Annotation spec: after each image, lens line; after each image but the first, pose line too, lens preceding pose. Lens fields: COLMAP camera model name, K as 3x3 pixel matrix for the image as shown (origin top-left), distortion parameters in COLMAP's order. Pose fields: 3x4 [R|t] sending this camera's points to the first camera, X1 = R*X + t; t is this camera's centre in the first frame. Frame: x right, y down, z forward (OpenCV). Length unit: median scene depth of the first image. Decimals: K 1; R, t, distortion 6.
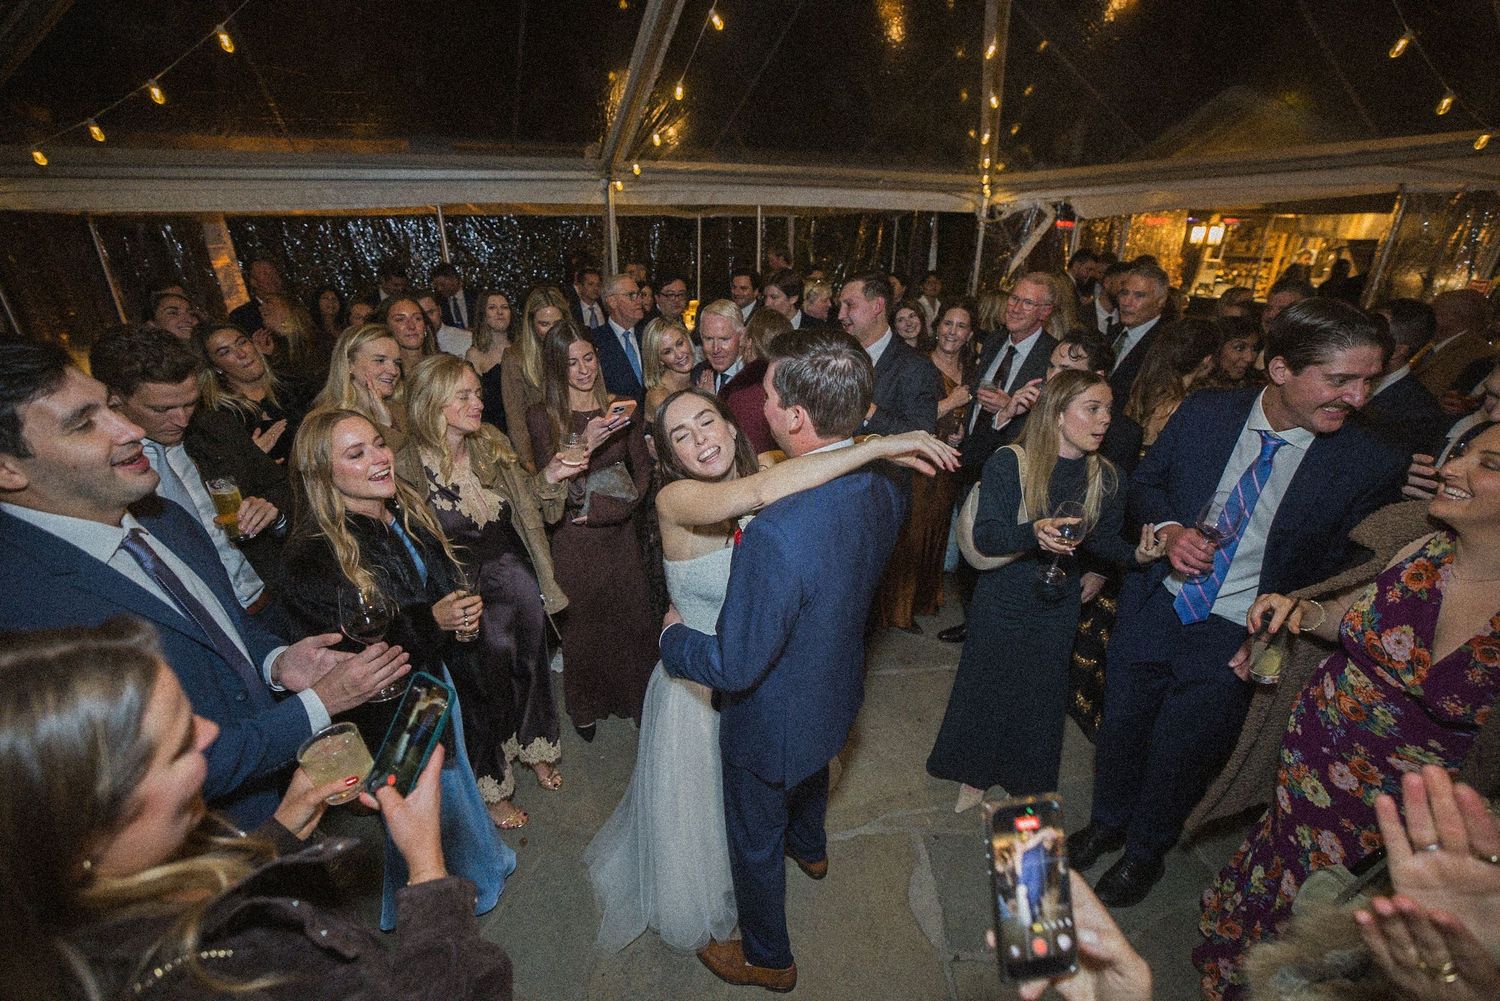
lens RADIAL K [[657.7, 0, 742.5], [0, 657.7, 510.0], [0, 0, 1]] dist [-0.025943, 0.010313]
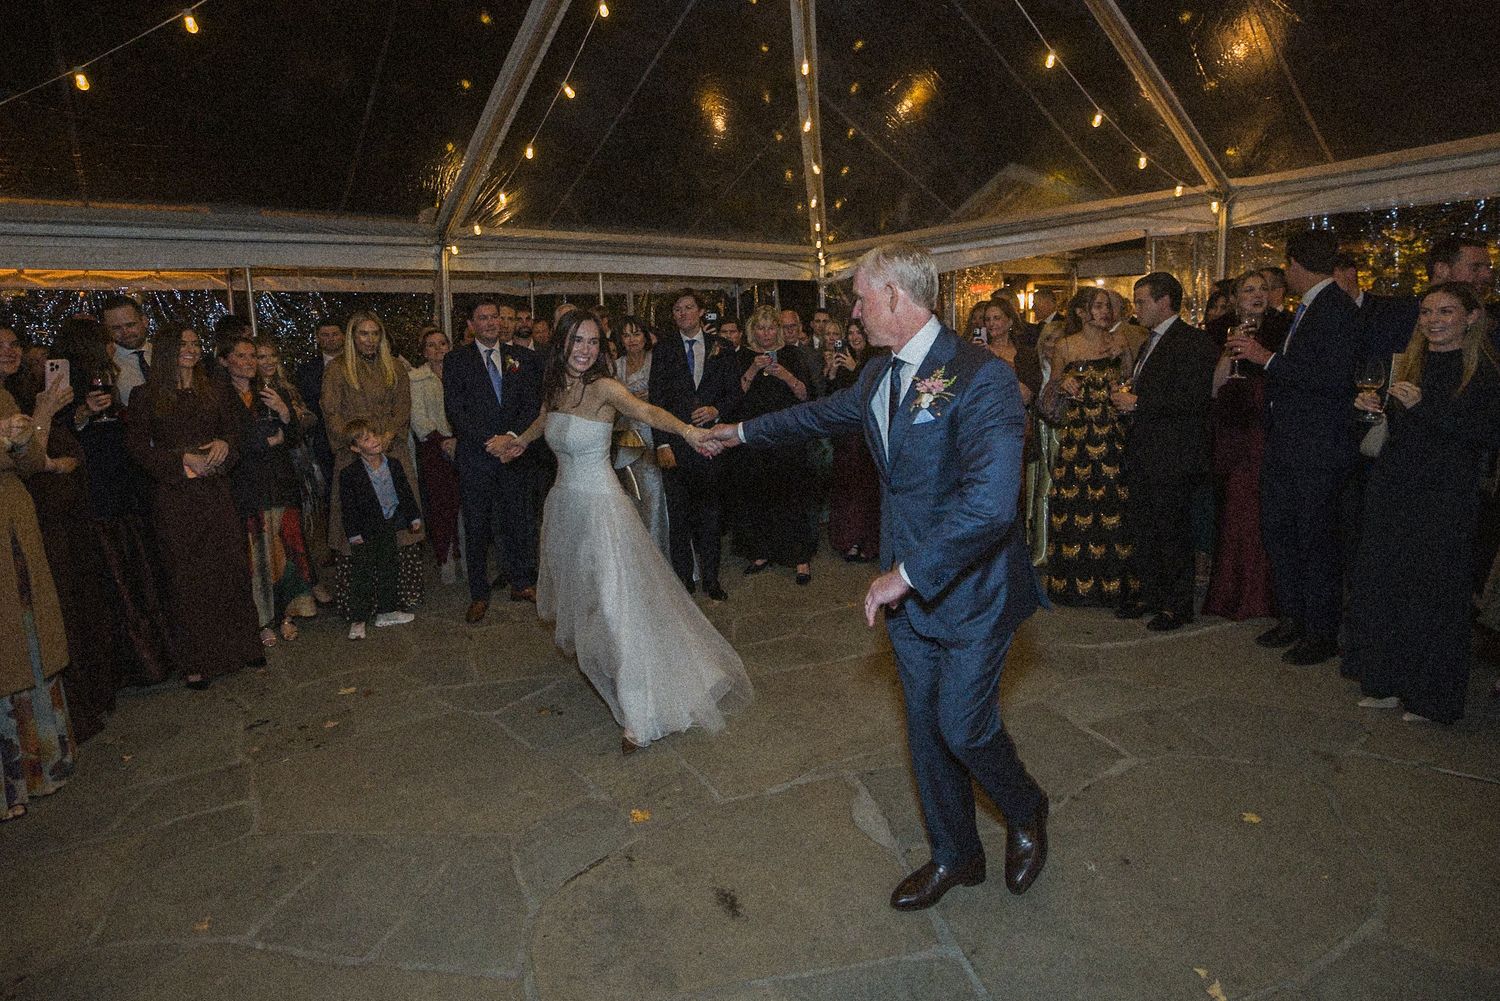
lens RADIAL K [[794.0, 0, 751.8], [0, 794.0, 417.1], [0, 0, 1]] dist [-0.027290, 0.012441]
pose [[0.971651, -0.057265, 0.229382, -0.044898], [0.123789, 0.949826, -0.287240, 0.120476], [-0.201424, 0.307492, 0.929988, -0.087323]]
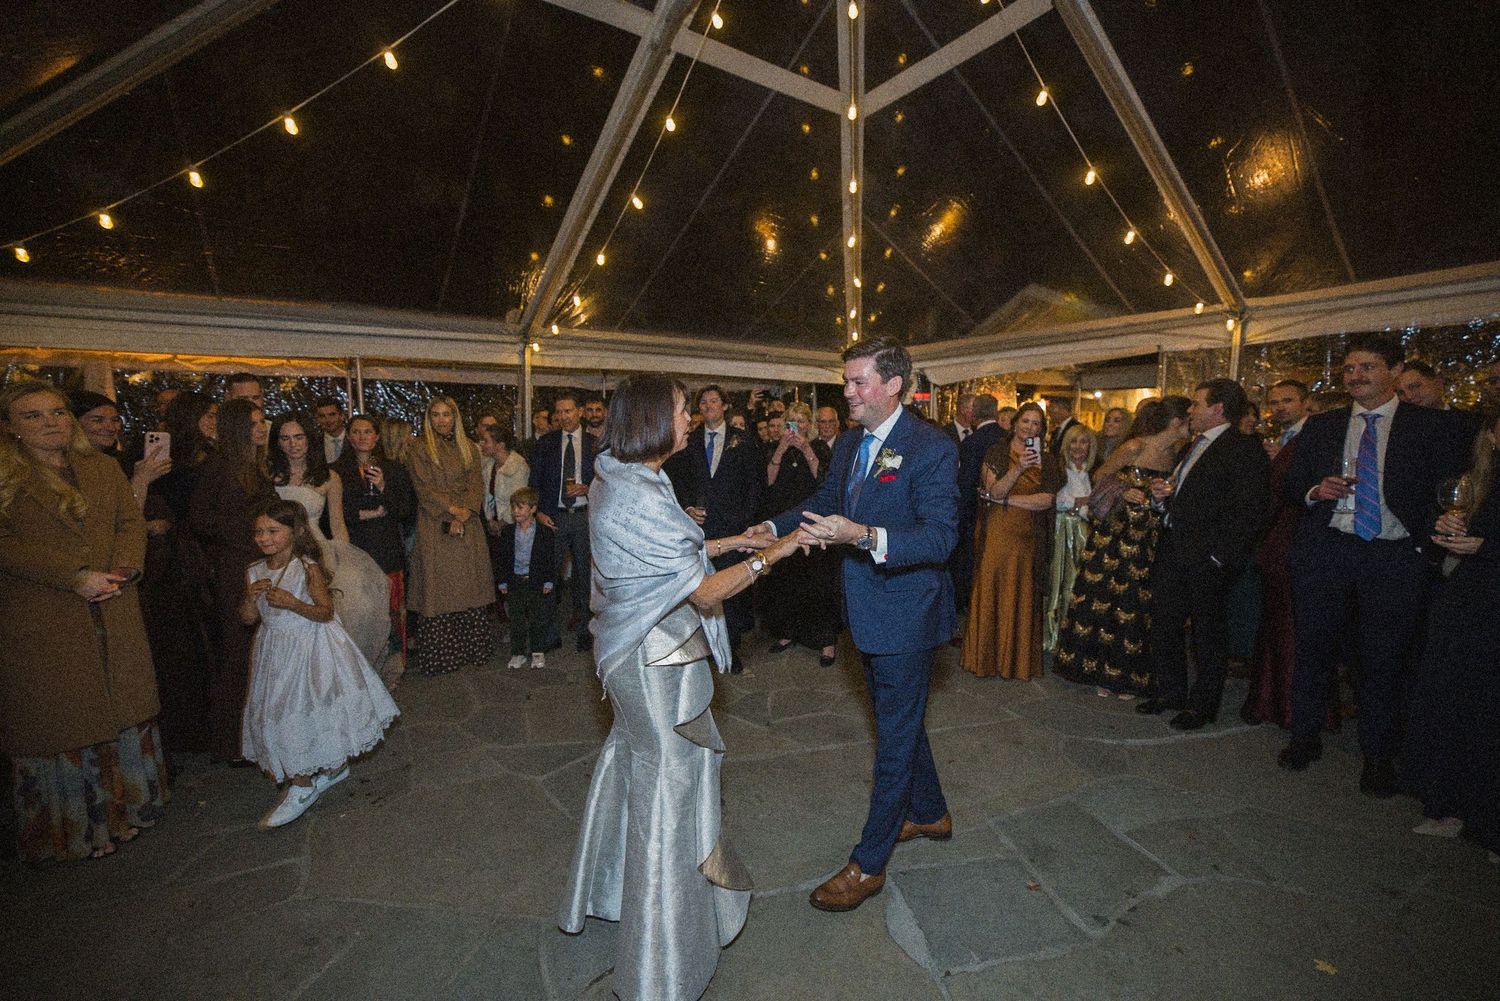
lens RADIAL K [[657.7, 0, 750.5], [0, 657.7, 502.9], [0, 0, 1]] dist [-0.025943, 0.010313]
pose [[0.984117, -0.021500, 0.176214, -0.033965], [0.072053, 0.955573, -0.285811, 0.090804], [-0.162241, 0.293968, 0.941945, -0.015375]]
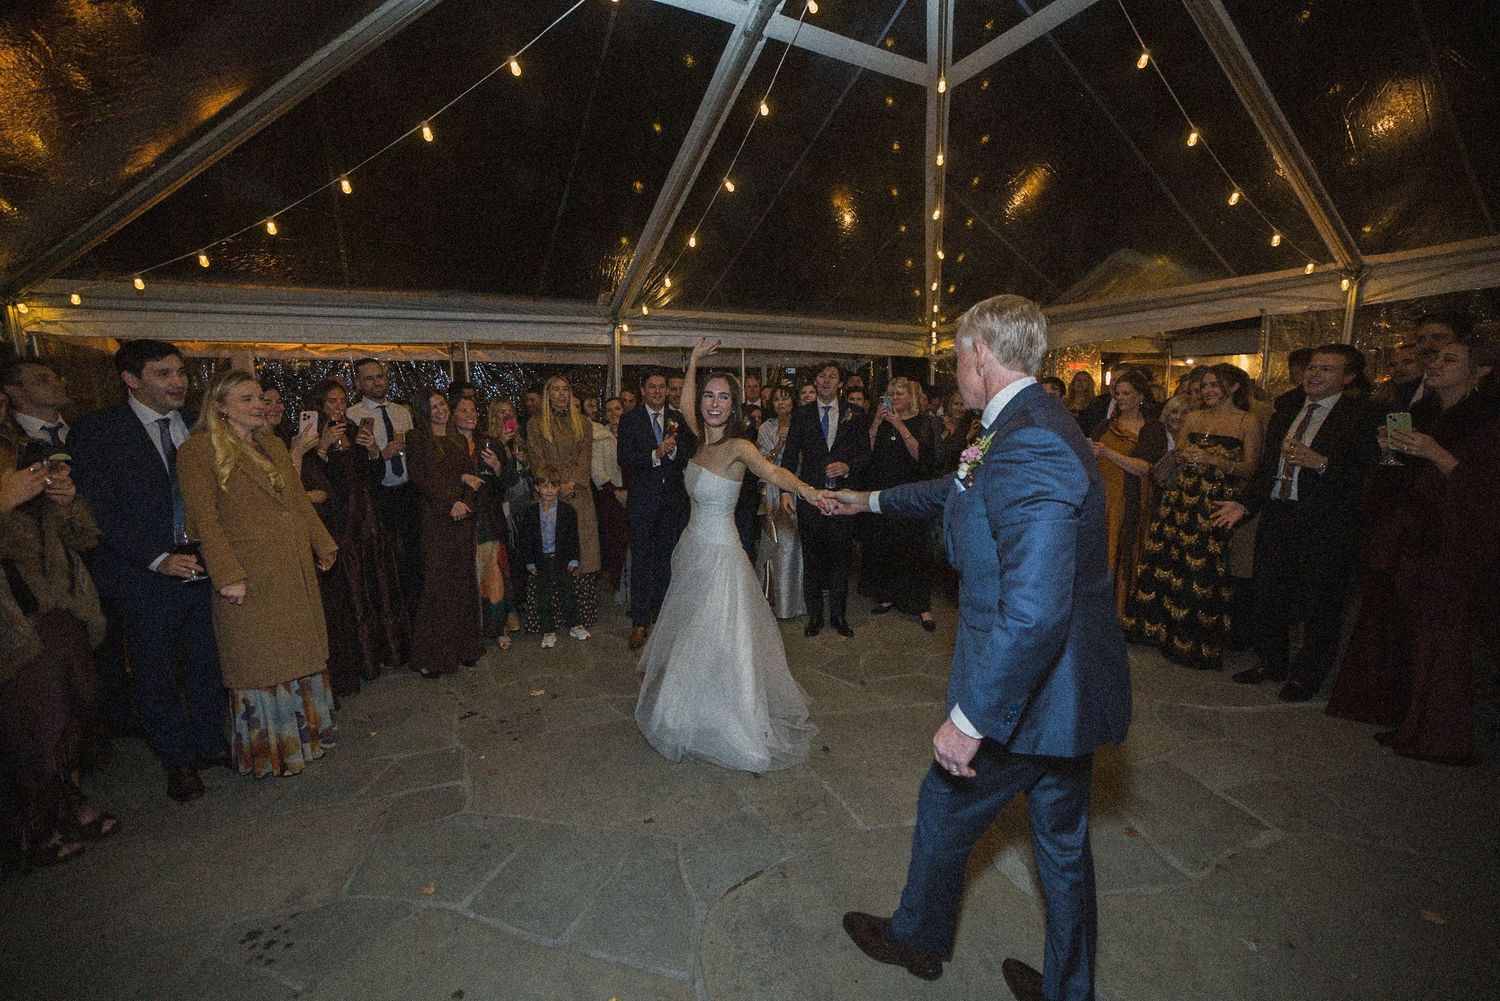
lens RADIAL K [[657.7, 0, 747.4], [0, 657.7, 498.8], [0, 0, 1]] dist [-0.025943, 0.010313]
pose [[0.996938, -0.027701, 0.073124, -0.066734], [0.046064, 0.963712, -0.262941, 0.103537], [-0.063187, 0.265504, 0.962037, -0.041198]]
